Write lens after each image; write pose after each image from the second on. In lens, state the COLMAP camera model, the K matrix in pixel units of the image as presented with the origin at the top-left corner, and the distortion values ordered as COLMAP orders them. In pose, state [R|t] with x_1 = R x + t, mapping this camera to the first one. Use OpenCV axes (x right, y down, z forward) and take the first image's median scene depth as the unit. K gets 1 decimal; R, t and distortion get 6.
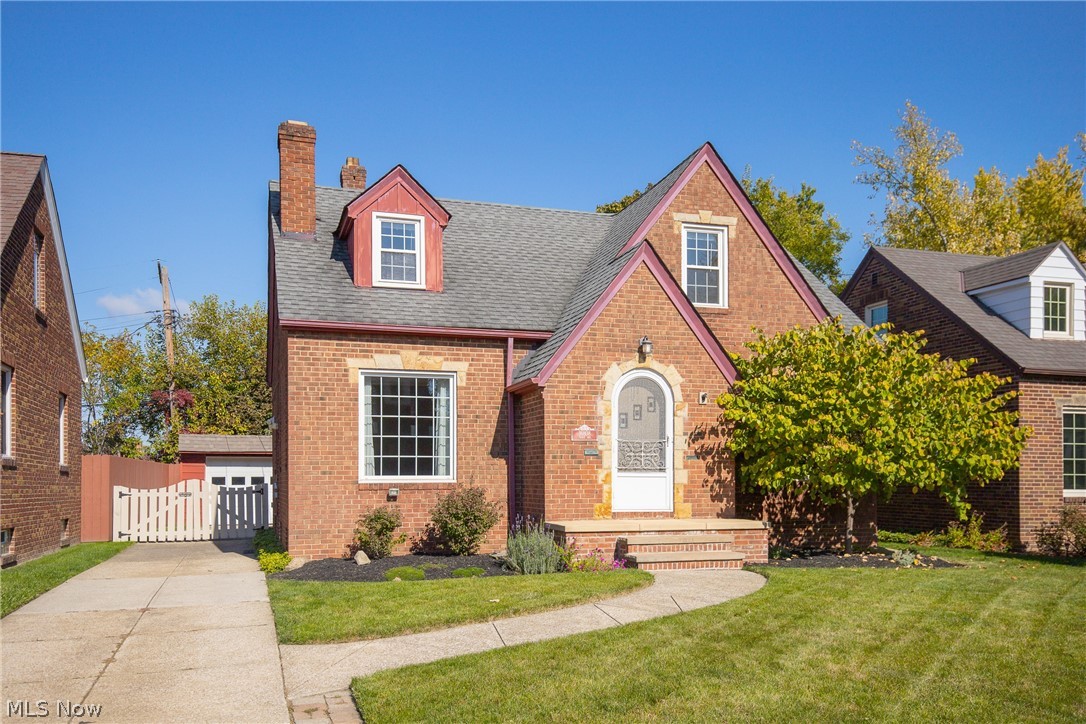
lens RADIAL K [[933.0, 0, 543.0], [0, 933.0, 362.0], [0, 0, 1]] dist [0.087314, 0.000197]
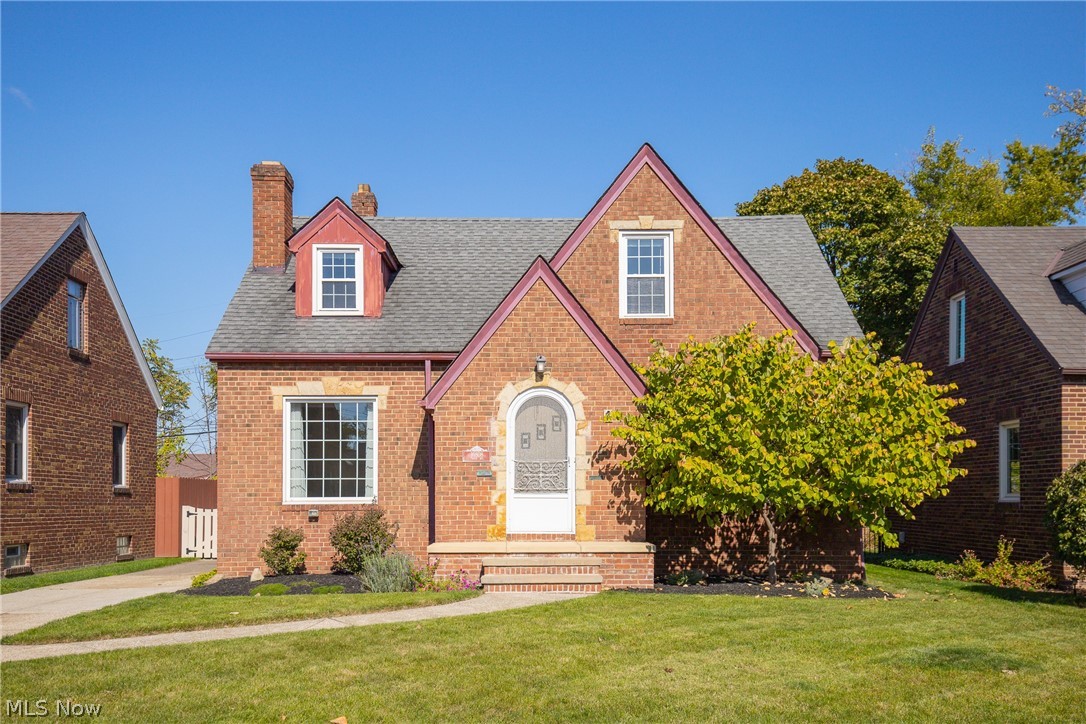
lens RADIAL K [[1054.5, 0, 543.0], [0, 1054.5, 362.0], [0, 0, 1]] dist [0.121740, -0.000560]
pose [[0.952060, -0.038257, -0.303509, 0.438817], [0.036816, 0.999267, -0.010468, -0.007681], [0.303687, -0.001208, 0.952771, -0.052319]]
